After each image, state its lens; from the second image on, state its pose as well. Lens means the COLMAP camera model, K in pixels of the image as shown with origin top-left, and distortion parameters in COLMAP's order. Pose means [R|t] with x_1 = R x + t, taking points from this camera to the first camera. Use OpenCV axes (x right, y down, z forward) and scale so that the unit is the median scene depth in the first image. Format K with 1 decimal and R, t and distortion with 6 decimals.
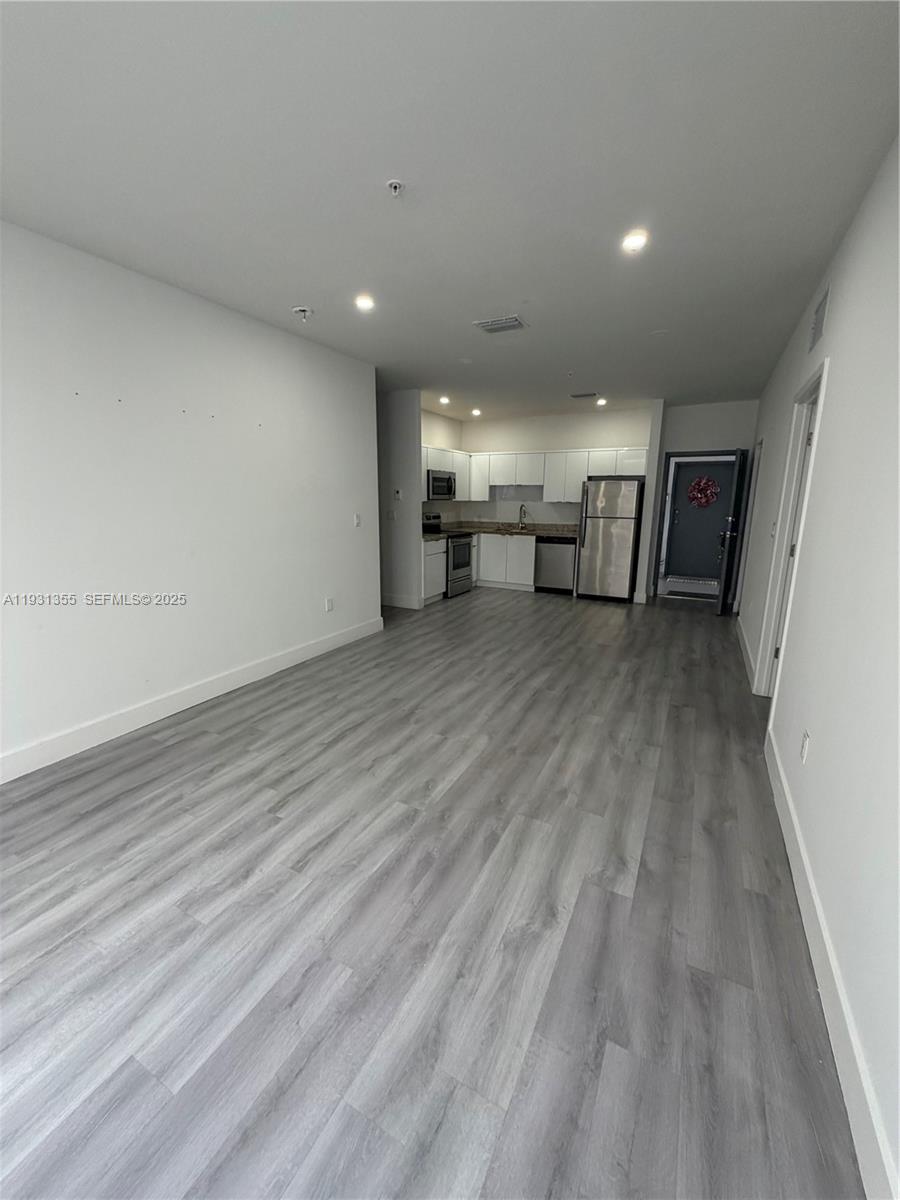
lens RADIAL K [[475.8, 0, 451.9], [0, 475.8, 597.0], [0, 0, 1]] dist [-0.001062, 0.000218]
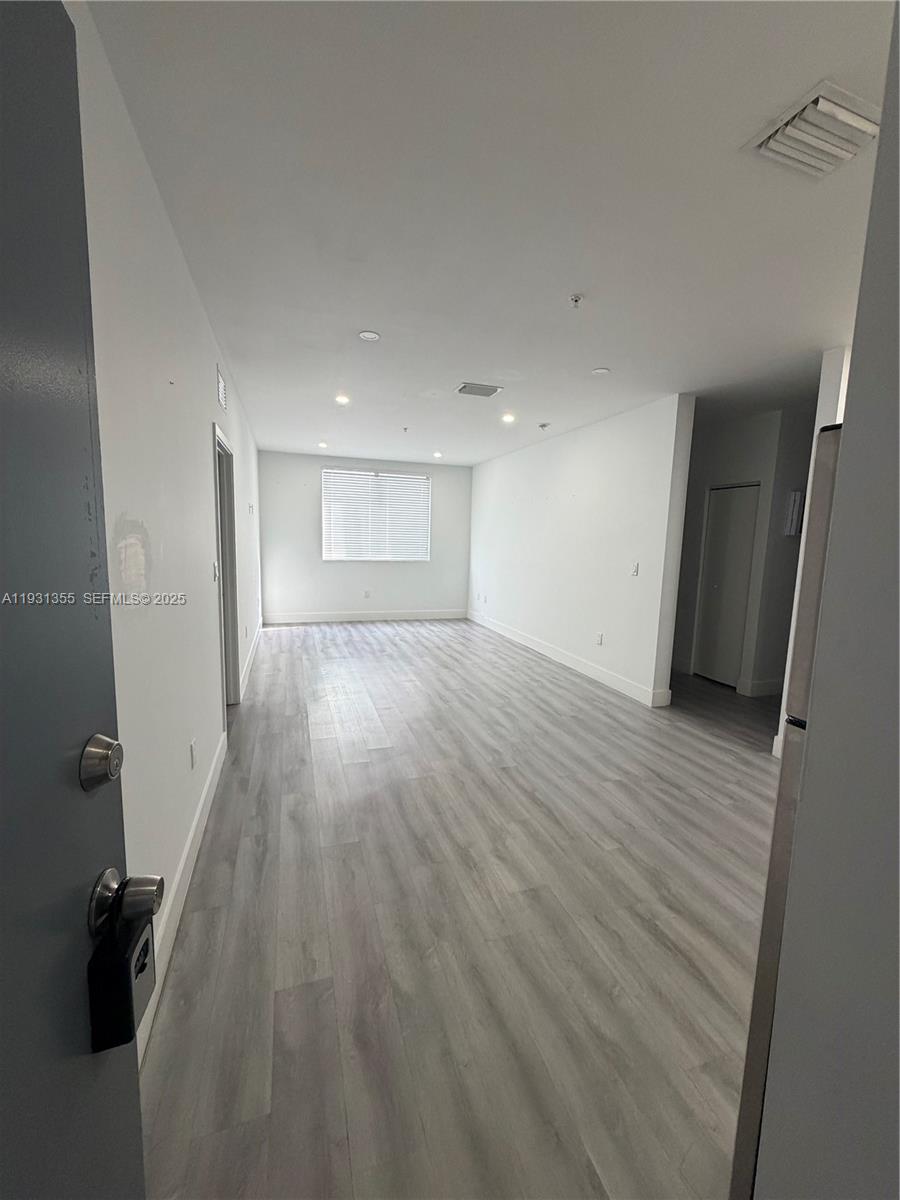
lens RADIAL K [[474.8, 0, 449.9], [0, 474.8, 595.7], [0, 0, 1]] dist [0.000026, -0.000070]
pose [[-0.692606, 0.063335, -0.718530, 0.515338], [-0.182200, 0.948474, 0.259230, -0.201892], [0.697926, 0.310460, -0.645379, 0.952860]]
